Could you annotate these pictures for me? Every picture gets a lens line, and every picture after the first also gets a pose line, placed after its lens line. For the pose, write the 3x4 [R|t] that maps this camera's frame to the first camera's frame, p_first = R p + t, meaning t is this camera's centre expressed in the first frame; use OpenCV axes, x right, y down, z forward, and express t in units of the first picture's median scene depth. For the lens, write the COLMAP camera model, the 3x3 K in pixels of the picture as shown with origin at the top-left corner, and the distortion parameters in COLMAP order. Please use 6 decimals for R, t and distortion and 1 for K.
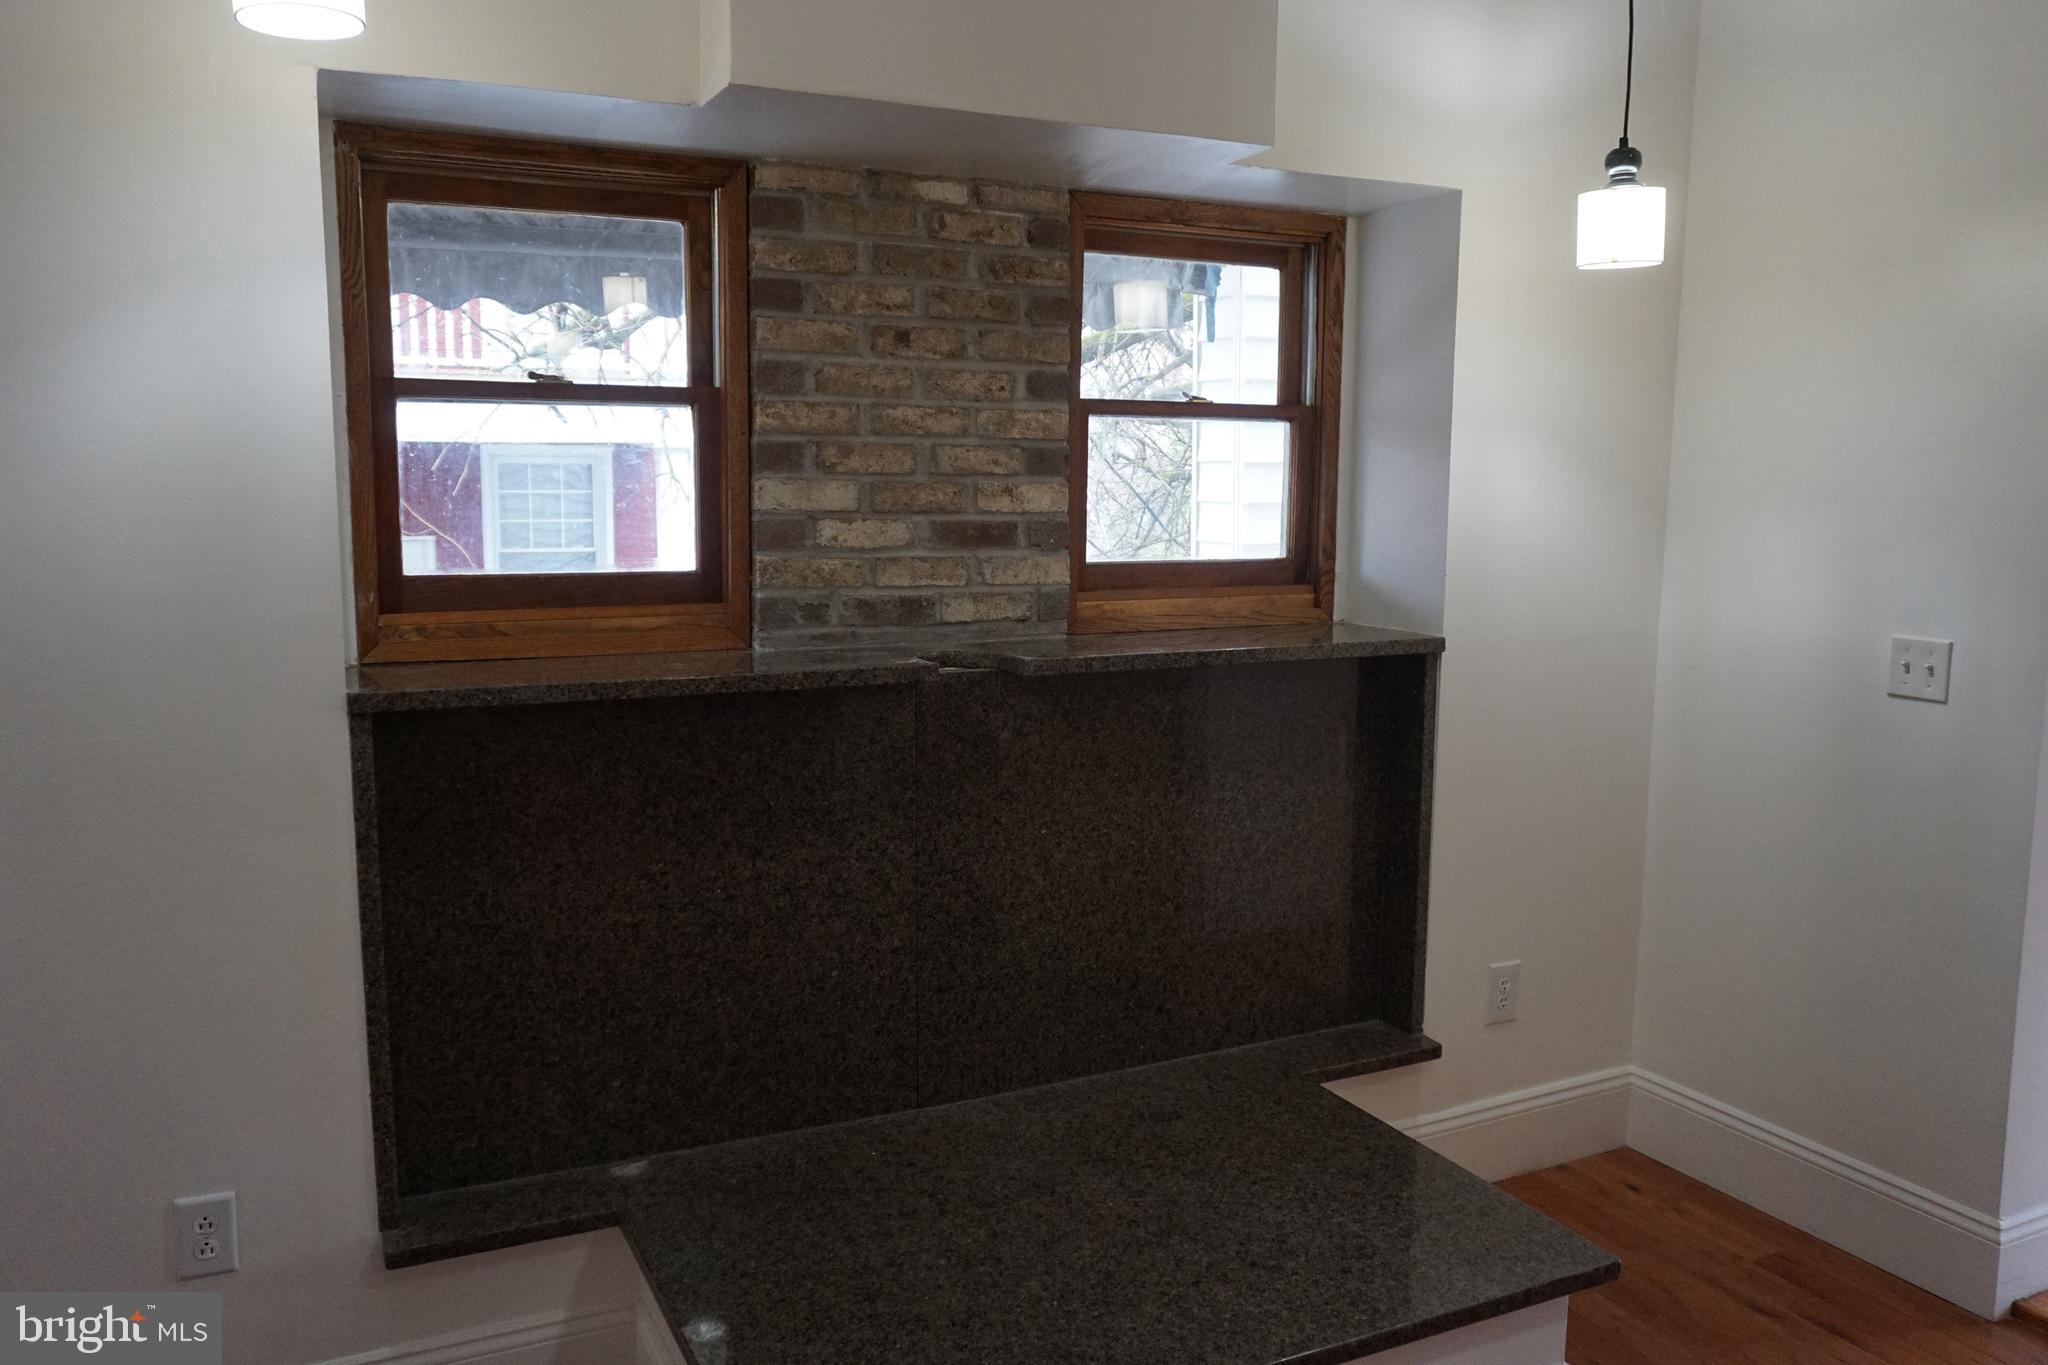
lens RADIAL K [[1601.7, 0, 1024.0], [0, 1601.7, 687.2], [0, 0, 1]] dist [-0.012307, -0.004216]
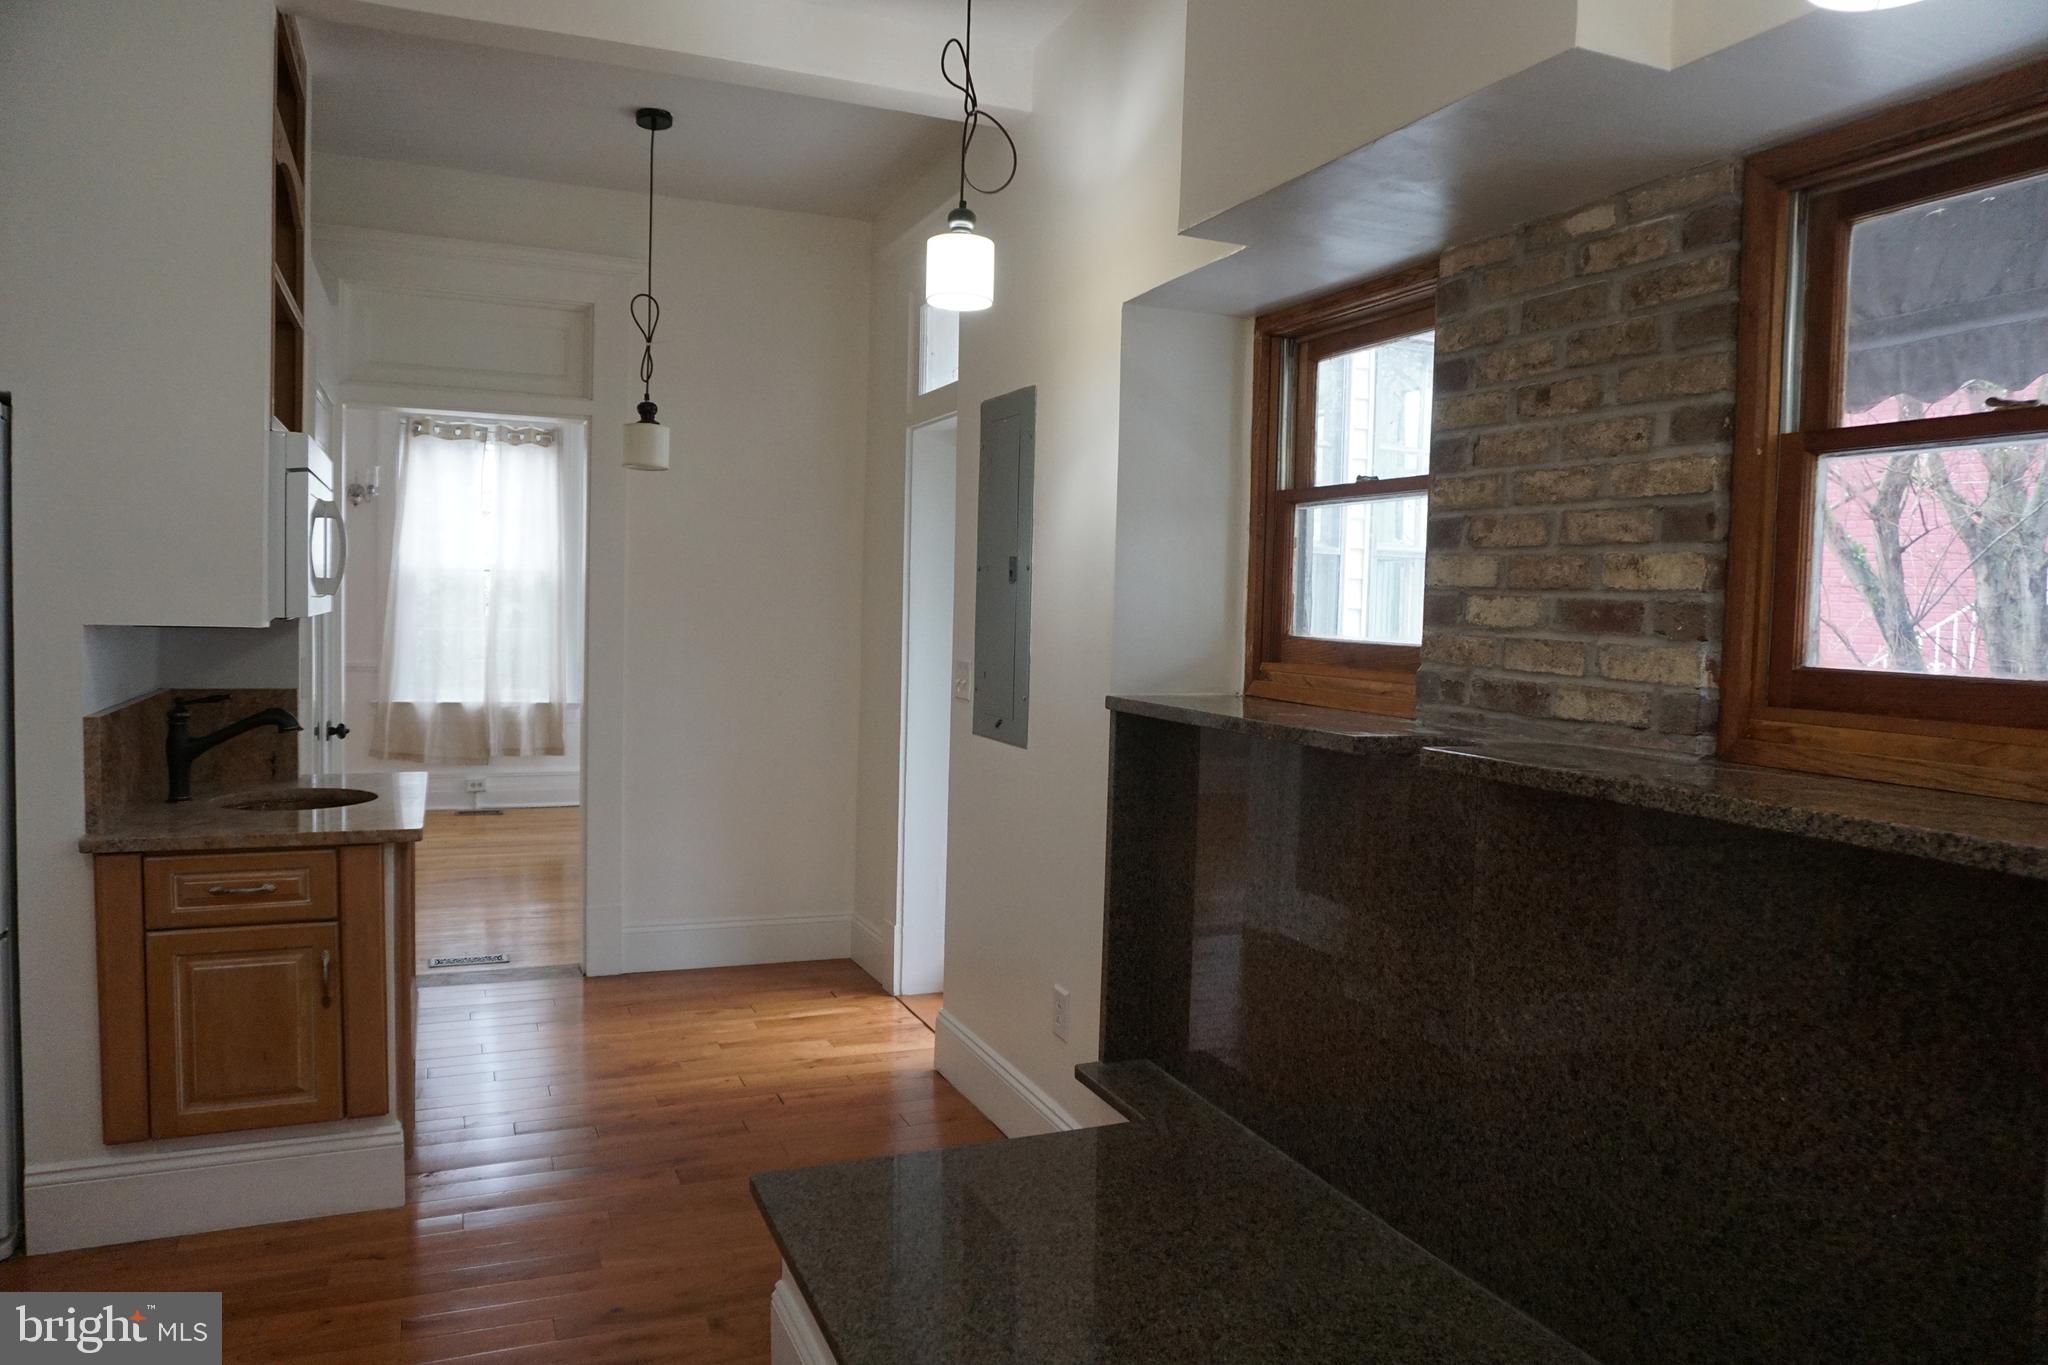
lens RADIAL K [[1372.9, 0, 1021.6], [0, 1372.9, 674.8], [0, 0, 1]] dist [-0.032167, 0.001337]
pose [[-0.060990, 0.043731, -0.997180, 0.710112], [-0.160590, 0.985595, 0.053045, -0.057024], [0.985135, 0.163373, -0.053089, 0.772508]]
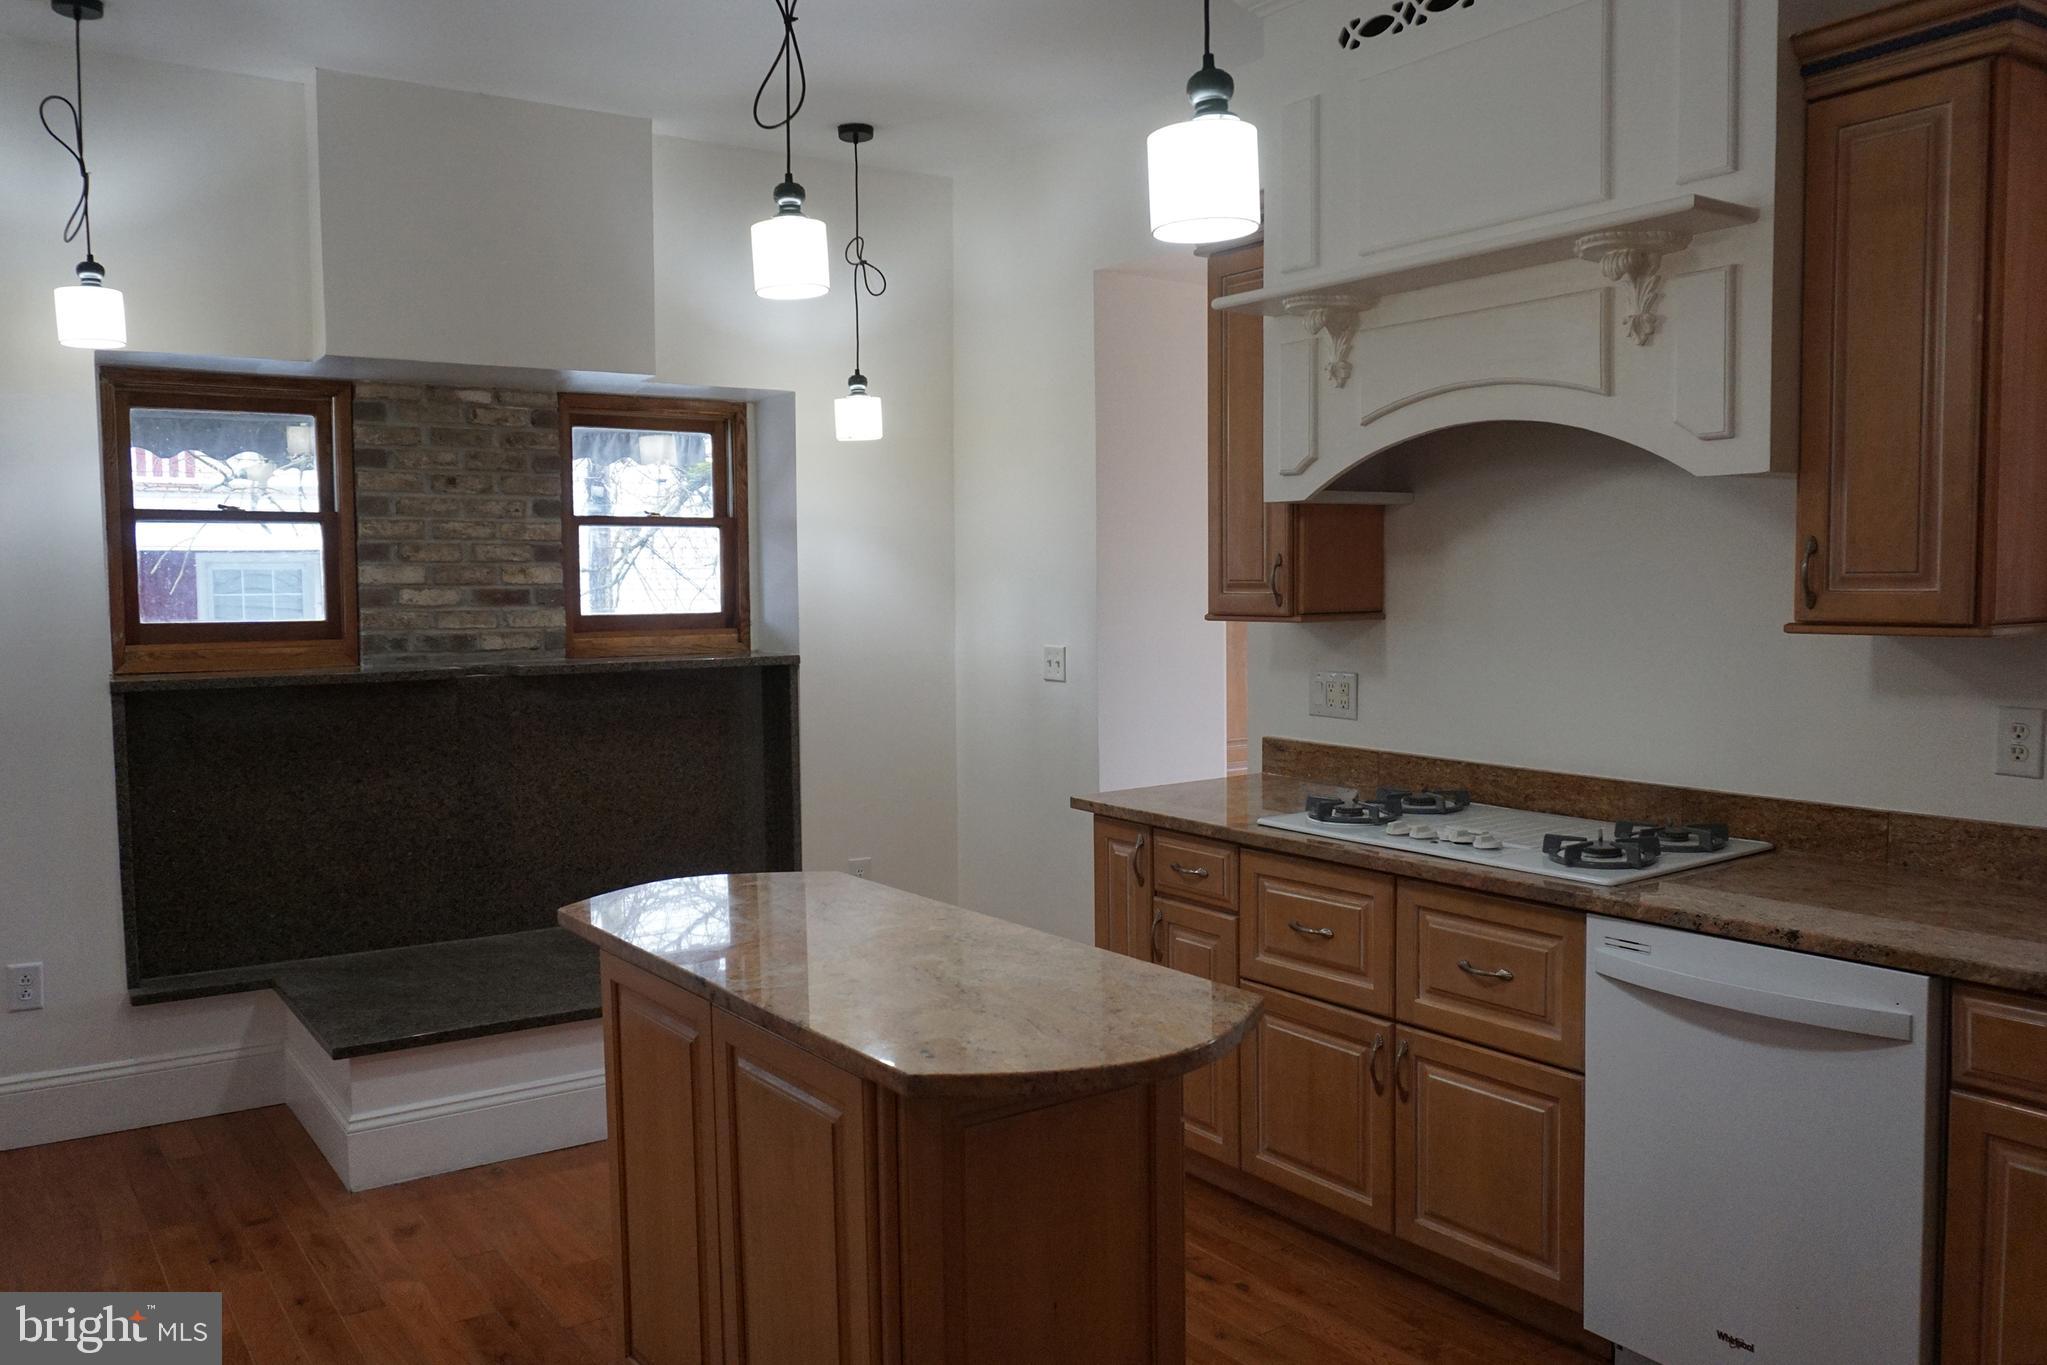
lens RADIAL K [[1628.3, 0, 1007.8], [0, 1628.3, 689.8], [0, 0, 1]] dist [-0.011457, 0.004011]
pose [[0.990456, -0.024705, 0.135597, 0.267205], [0.033305, 0.997550, -0.061527, 0.126224], [-0.133745, 0.065456, 0.988852, -0.761641]]
